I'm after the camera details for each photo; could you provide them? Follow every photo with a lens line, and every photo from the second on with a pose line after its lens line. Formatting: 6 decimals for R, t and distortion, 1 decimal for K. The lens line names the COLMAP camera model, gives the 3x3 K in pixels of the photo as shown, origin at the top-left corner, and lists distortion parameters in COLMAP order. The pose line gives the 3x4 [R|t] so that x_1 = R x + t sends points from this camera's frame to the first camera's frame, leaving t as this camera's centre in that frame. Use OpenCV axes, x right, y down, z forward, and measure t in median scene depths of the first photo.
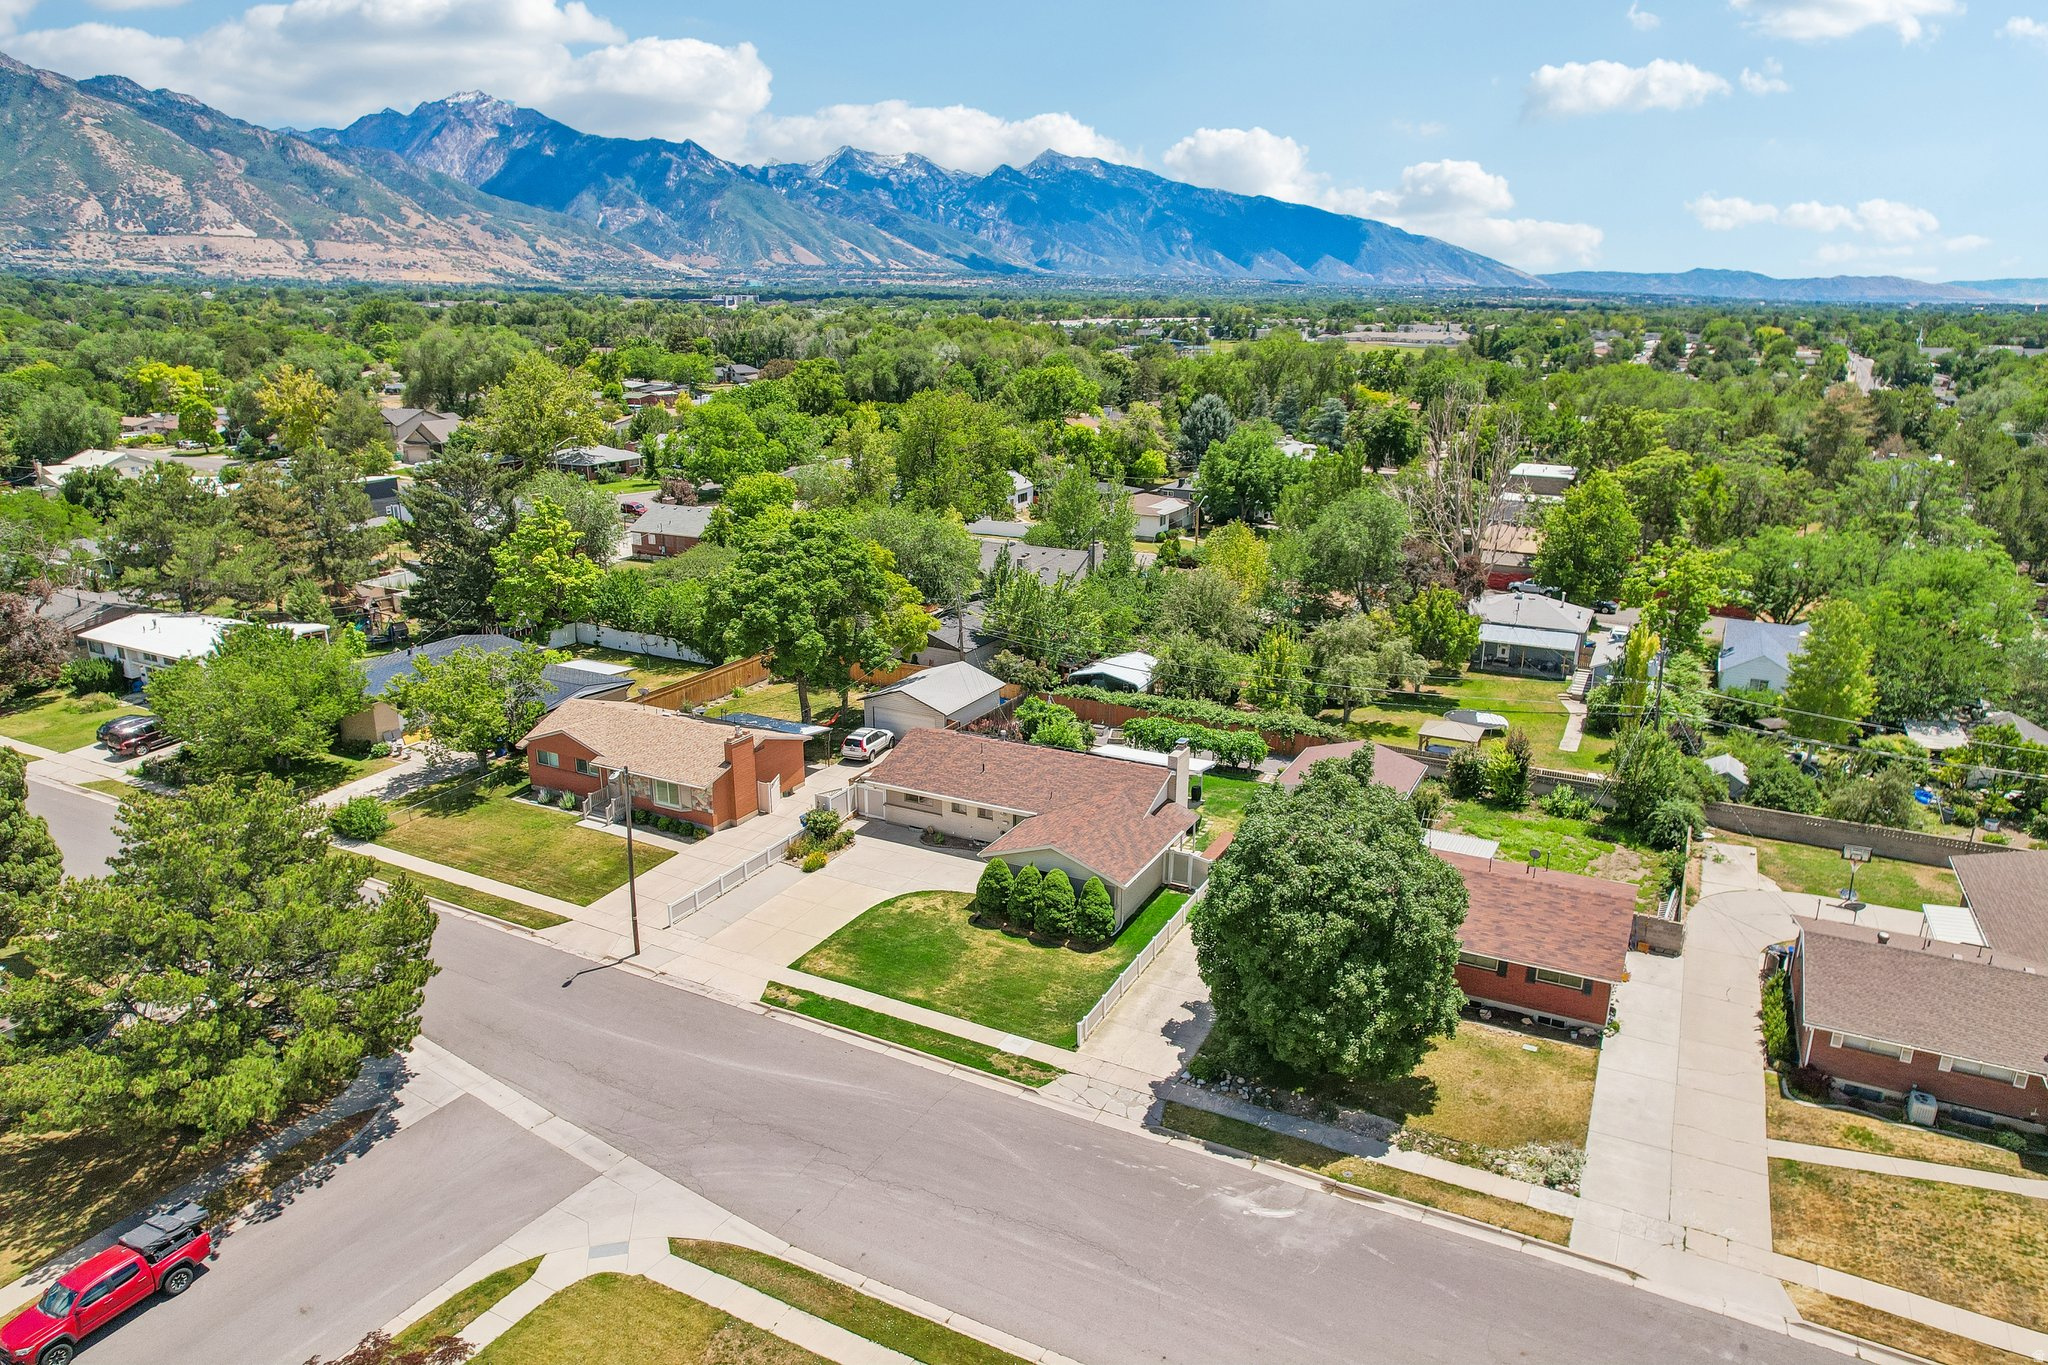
lens RADIAL K [[1307.5, 0, 1027.9], [0, 1307.5, 680.1], [0, 0, 1]] dist [-0.070132, 0.057151]
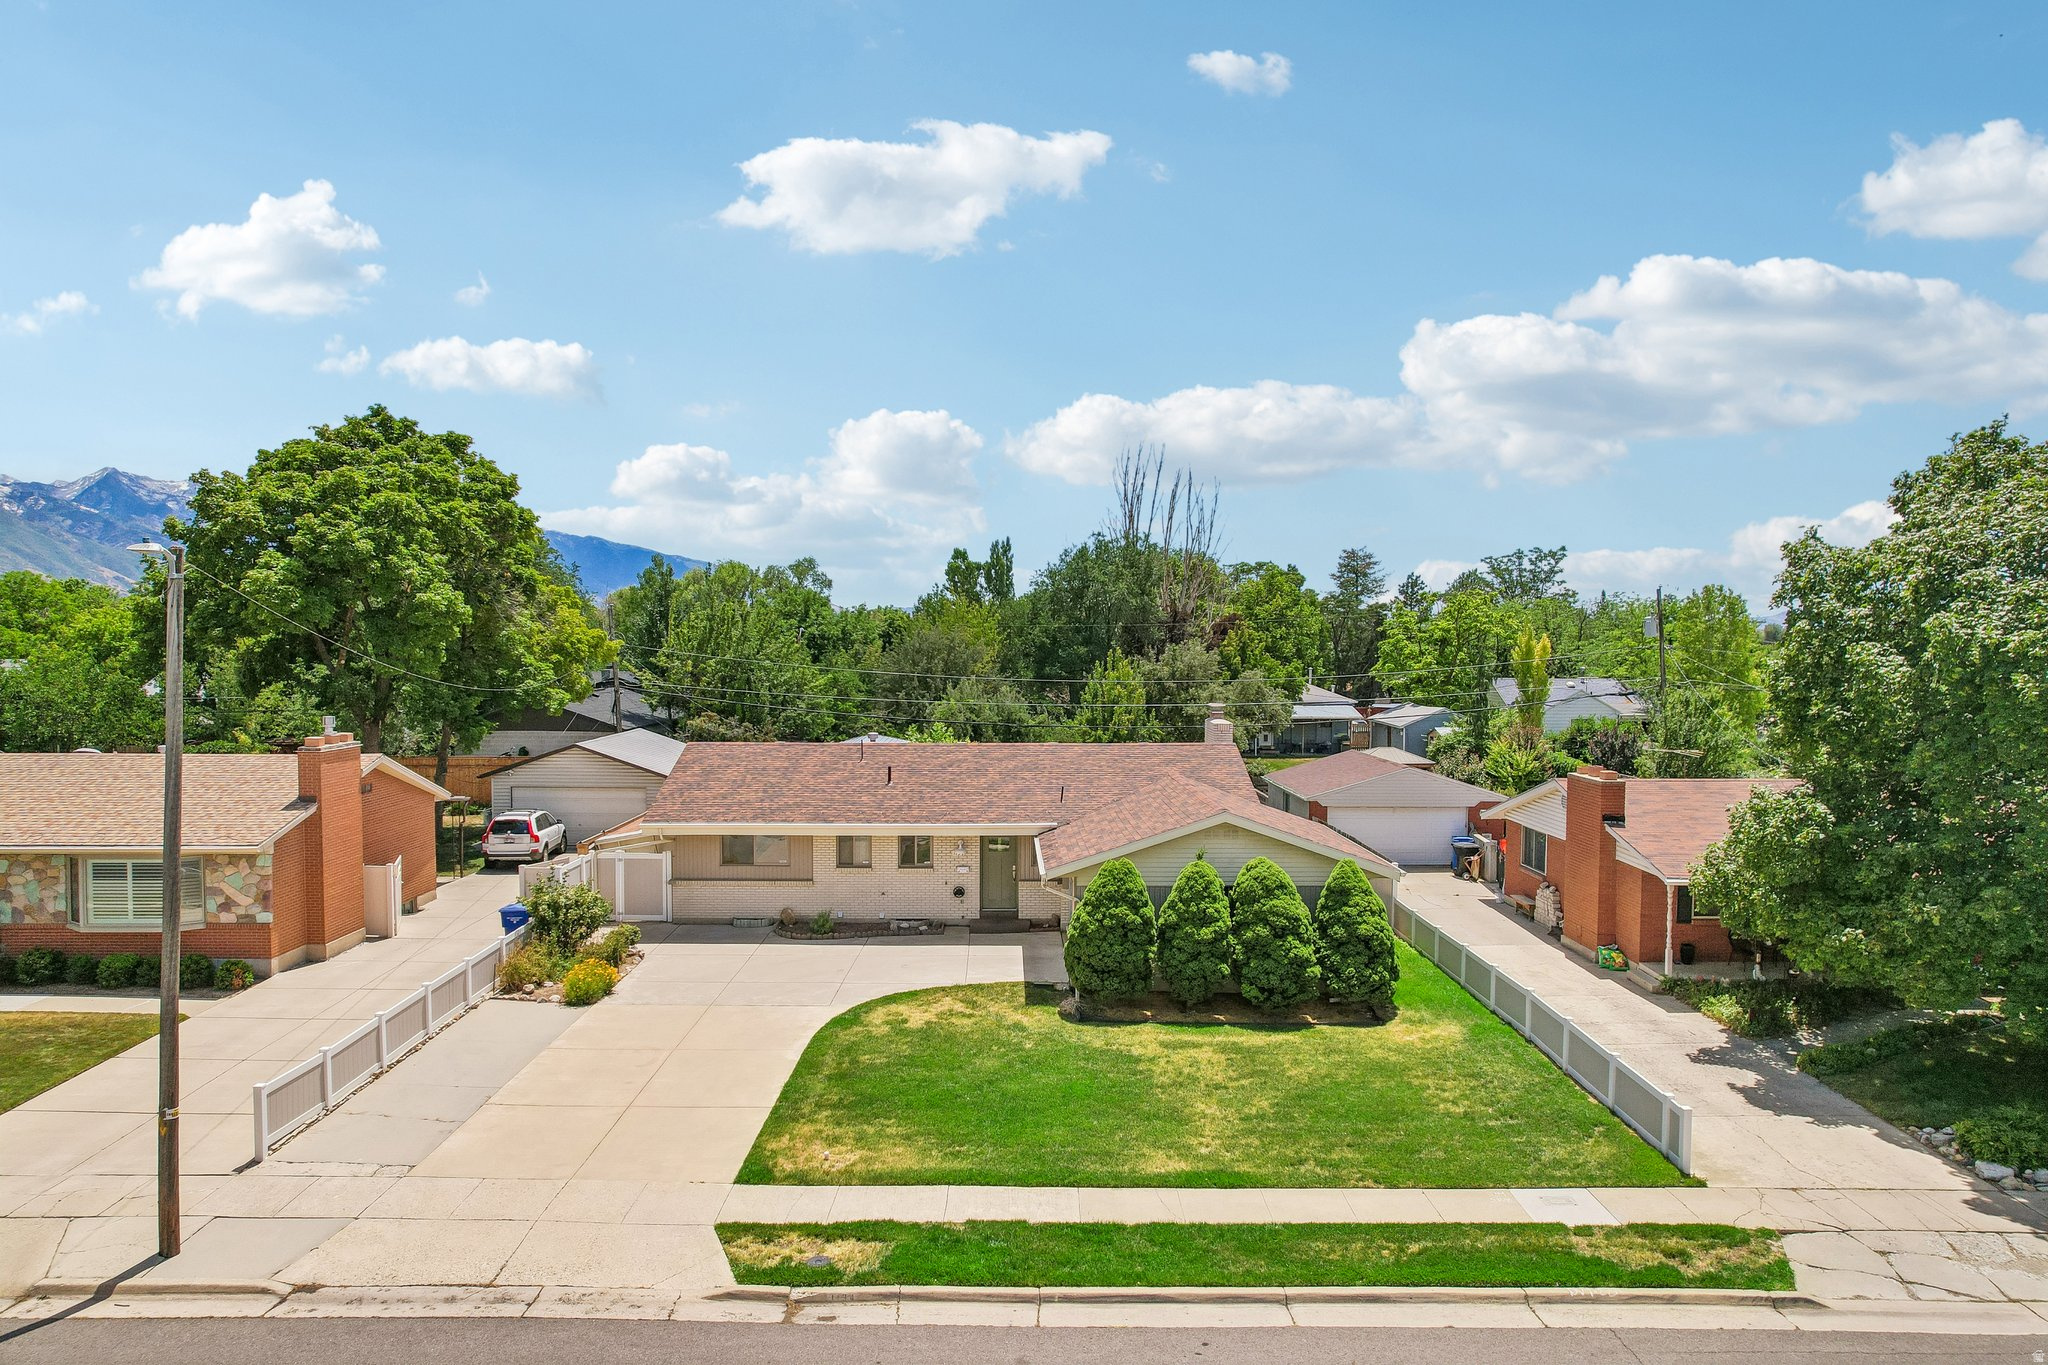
lens RADIAL K [[1307.5, 0, 1027.9], [0, 1307.5, 680.1], [0, 0, 1]] dist [-0.070132, 0.057151]
pose [[0.882593, -0.015415, 0.469886, -0.246308], [0.129286, 0.968887, -0.211054, 0.160484], [-0.452013, 0.247025, 0.857125, 0.597818]]
